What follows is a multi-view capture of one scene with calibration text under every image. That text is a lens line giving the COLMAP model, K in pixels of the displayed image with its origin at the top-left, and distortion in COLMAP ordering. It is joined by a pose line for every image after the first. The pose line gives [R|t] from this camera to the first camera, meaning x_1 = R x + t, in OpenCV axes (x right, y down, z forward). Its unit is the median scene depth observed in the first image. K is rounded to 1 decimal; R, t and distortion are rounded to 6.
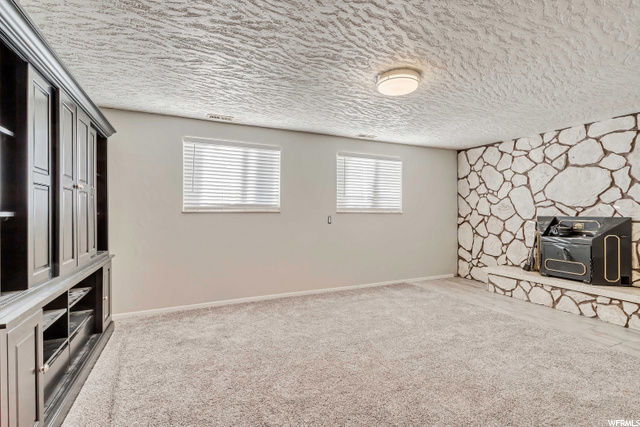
lens RADIAL K [[309.2, 0, 317.5], [0, 309.2, 211.0], [0, 0, 1]] dist [0.000079, -0.000907]
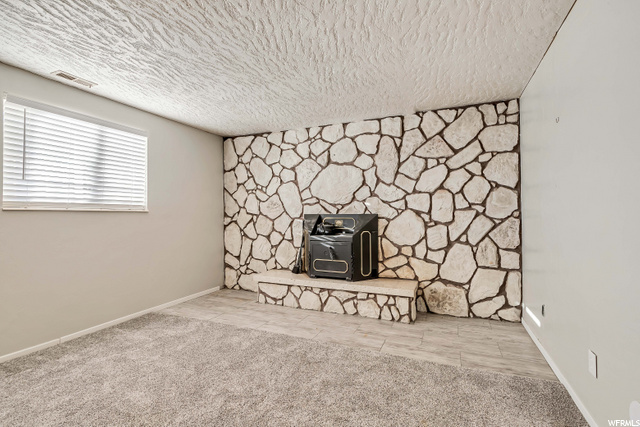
lens RADIAL K [[309.2, 0, 317.5], [0, 309.2, 211.0], [0, 0, 1]] dist [0.000079, -0.000907]
pose [[0.747596, -0.000569, 0.664154, 0.118185], [0.005522, 0.999970, -0.005359, 0.012751], [-0.664131, 0.007674, 0.747577, 0.279455]]
